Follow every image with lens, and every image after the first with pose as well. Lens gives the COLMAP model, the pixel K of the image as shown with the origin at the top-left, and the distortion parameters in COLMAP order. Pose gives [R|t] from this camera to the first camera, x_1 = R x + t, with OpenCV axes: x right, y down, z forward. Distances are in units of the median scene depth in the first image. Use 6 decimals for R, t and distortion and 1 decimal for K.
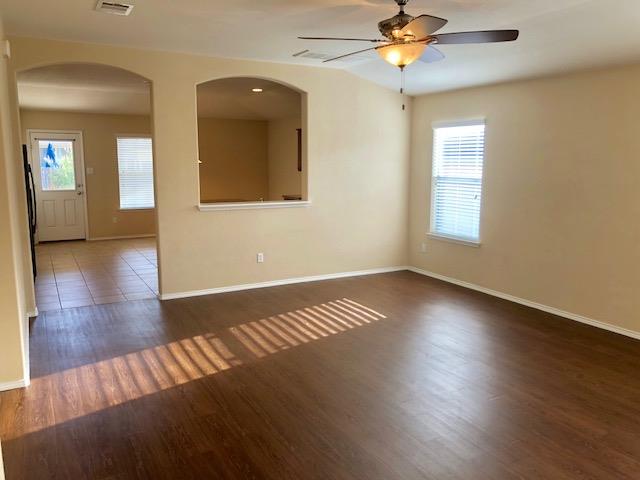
lens RADIAL K [[526.7, 0, 320.8], [0, 526.7, 233.4], [0, 0, 1]] dist [0.016647, -0.007933]
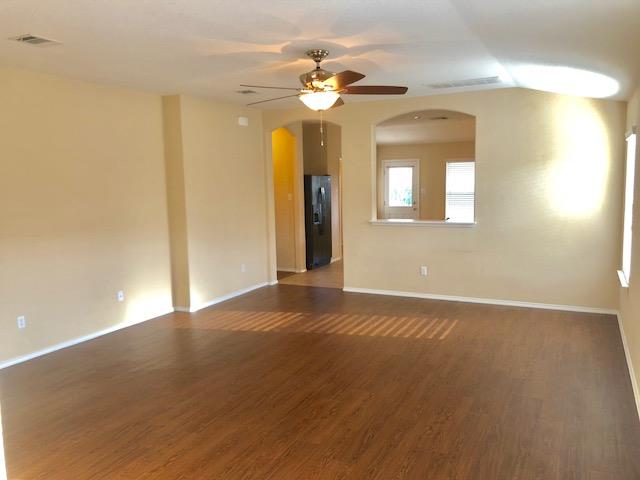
lens RADIAL K [[526.7, 0, 317.3], [0, 526.7, 243.0], [0, 0, 1]] dist [0.016647, -0.007933]
pose [[0.557055, 0.084863, -0.826129, 0.673400], [-0.096498, 0.994641, 0.037105, -0.031693], [0.824851, 0.059050, 0.562259, 0.184751]]
